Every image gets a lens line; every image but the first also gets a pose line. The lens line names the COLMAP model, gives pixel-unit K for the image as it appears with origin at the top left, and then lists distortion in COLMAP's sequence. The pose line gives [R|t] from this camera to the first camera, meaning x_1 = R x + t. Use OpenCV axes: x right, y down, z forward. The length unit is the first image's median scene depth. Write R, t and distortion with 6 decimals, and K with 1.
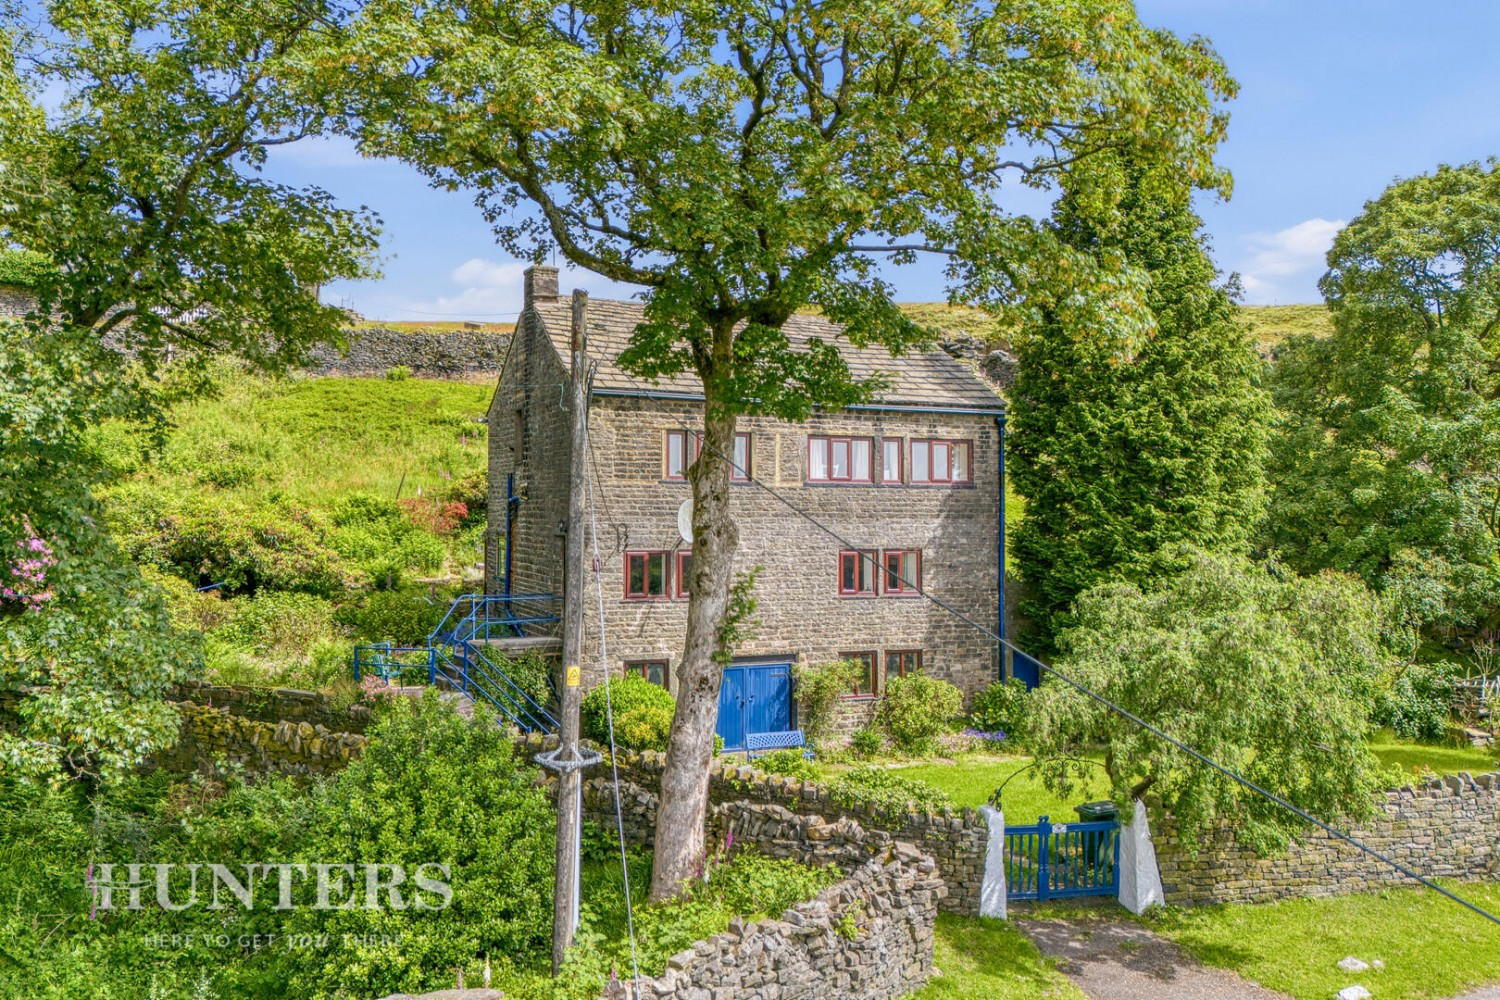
lens RADIAL K [[1150.3, 0, 701.1], [0, 1150.3, 502.2], [0, 0, 1]] dist [0.069750, -0.066603]
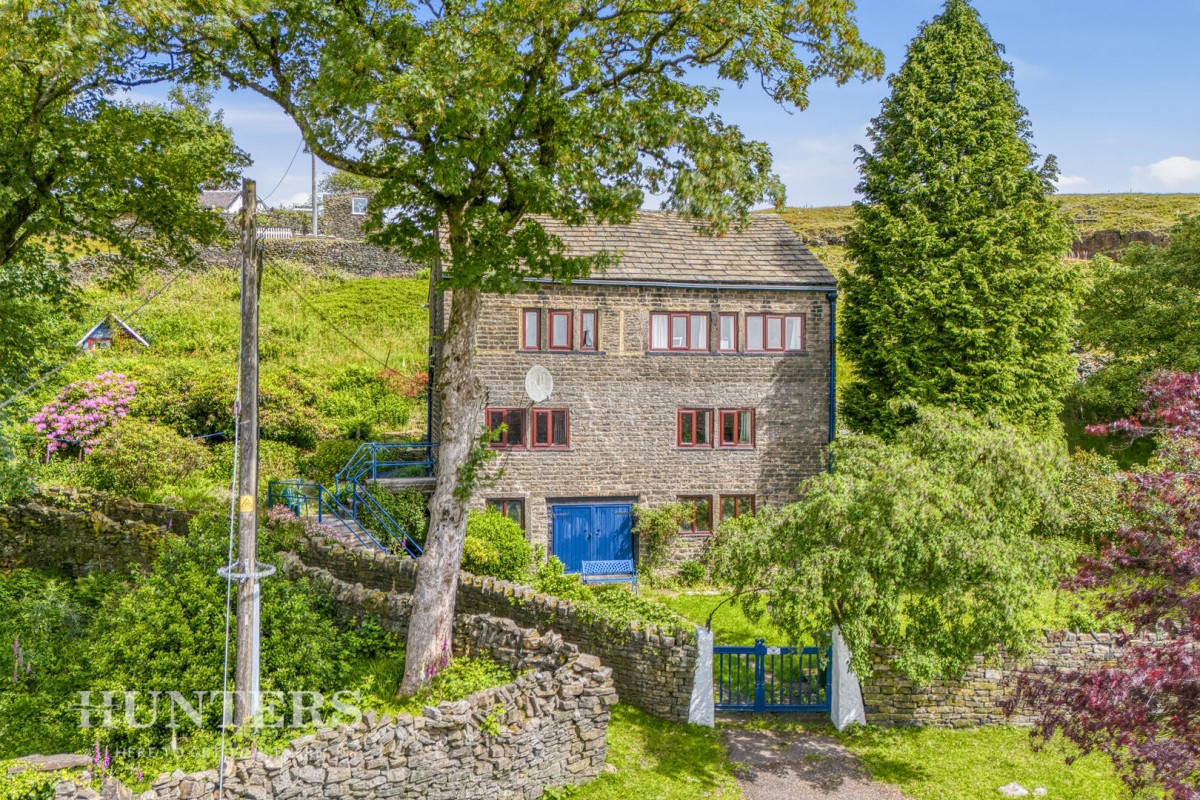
lens RADIAL K [[920.2, 0, 560.9], [0, 920.2, 401.8], [0, 0, 1]] dist [0.069750, -0.066603]
pose [[0.982620, 0.002361, -0.185612, 0.187147], [0.002449, 0.999667, 0.025686, 0.010375], [0.185611, -0.025694, 0.982287, 0.056209]]
